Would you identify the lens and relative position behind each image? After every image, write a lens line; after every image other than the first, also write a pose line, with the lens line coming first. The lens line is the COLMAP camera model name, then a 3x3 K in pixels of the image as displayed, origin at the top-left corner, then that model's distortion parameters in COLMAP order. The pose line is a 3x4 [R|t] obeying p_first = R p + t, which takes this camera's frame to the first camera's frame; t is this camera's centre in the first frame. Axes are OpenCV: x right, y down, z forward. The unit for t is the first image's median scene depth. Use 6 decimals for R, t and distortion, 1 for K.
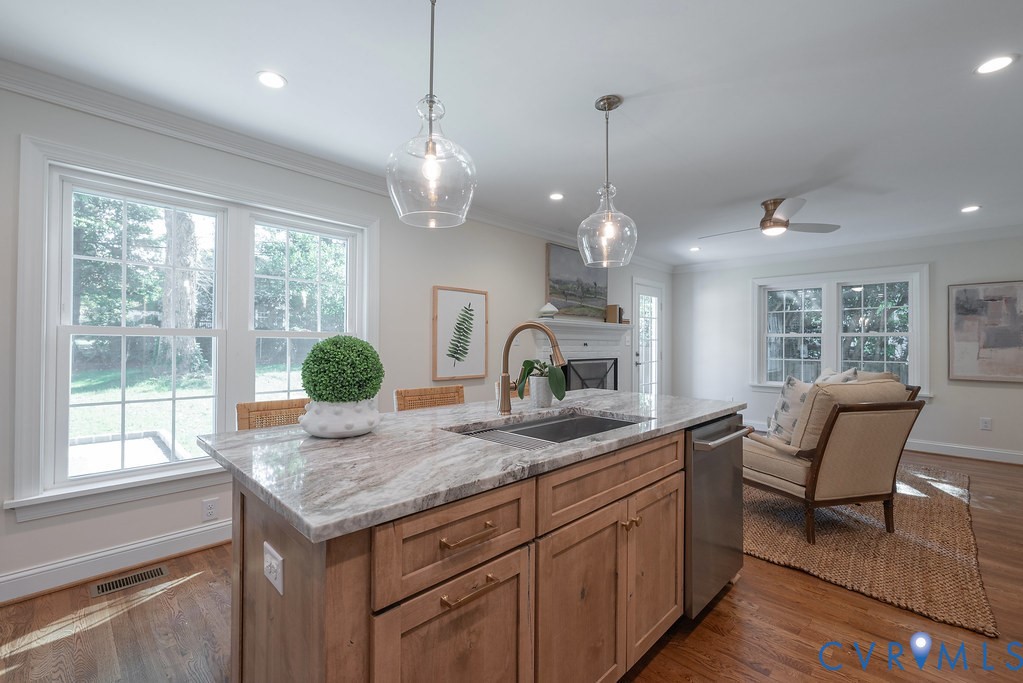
lens RADIAL K [[431.9, 0, 511.2], [0, 431.9, 342.0], [0, 0, 1]] dist [-0.010433, 0.001019]
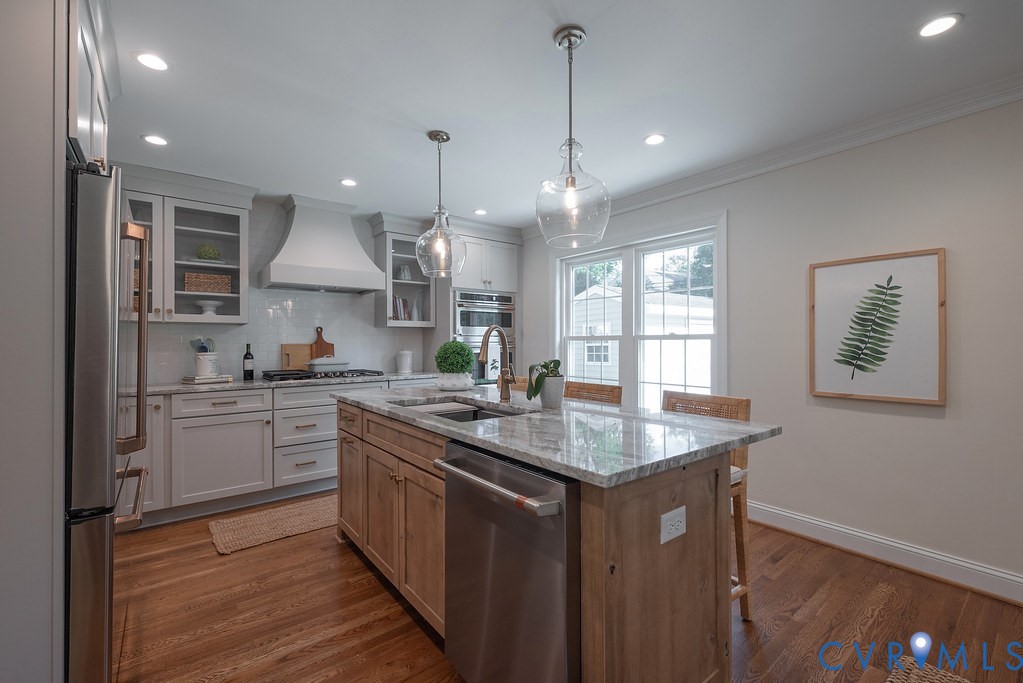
lens RADIAL K [[431.9, 0, 504.8], [0, 431.9, 342.9], [0, 0, 1]] dist [-0.010433, 0.001019]
pose [[-0.132712, -0.010928, -0.991094, 0.573984], [-0.000016, 0.999939, -0.011023, 0.009236], [0.991155, -0.001447, -0.132705, 0.551274]]
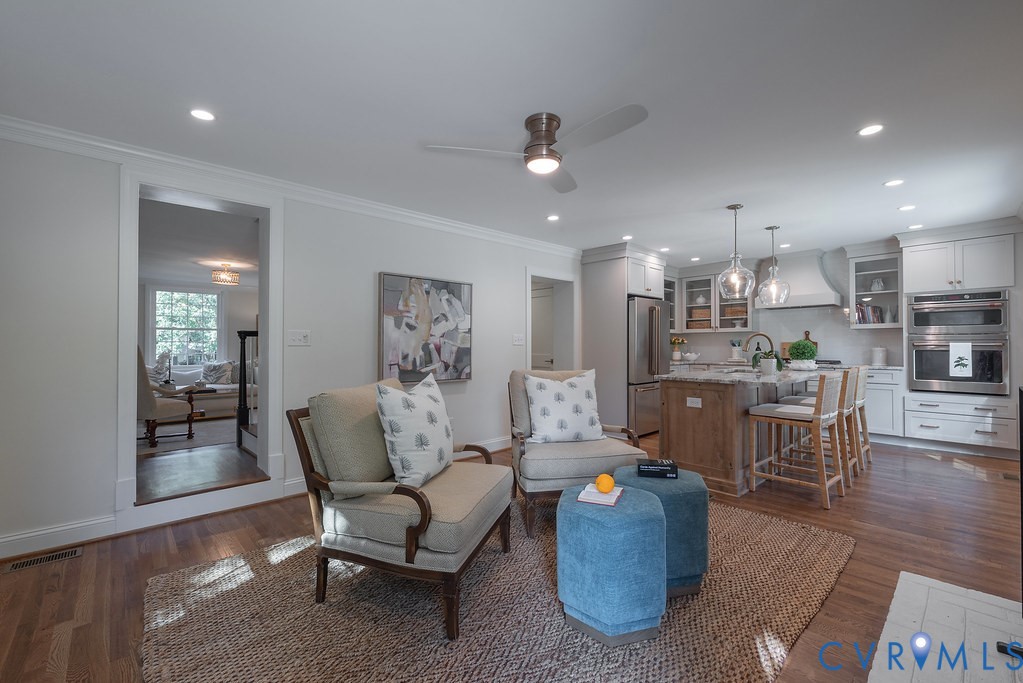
lens RADIAL K [[431.9, 0, 514.5], [0, 431.9, 340.6], [0, 0, 1]] dist [-0.010433, 0.001019]
pose [[-0.998586, -0.004692, 0.052951, 0.586930], [-0.004974, 0.999974, -0.005193, 0.007687], [-0.052925, -0.005449, -0.998584, 1.589561]]
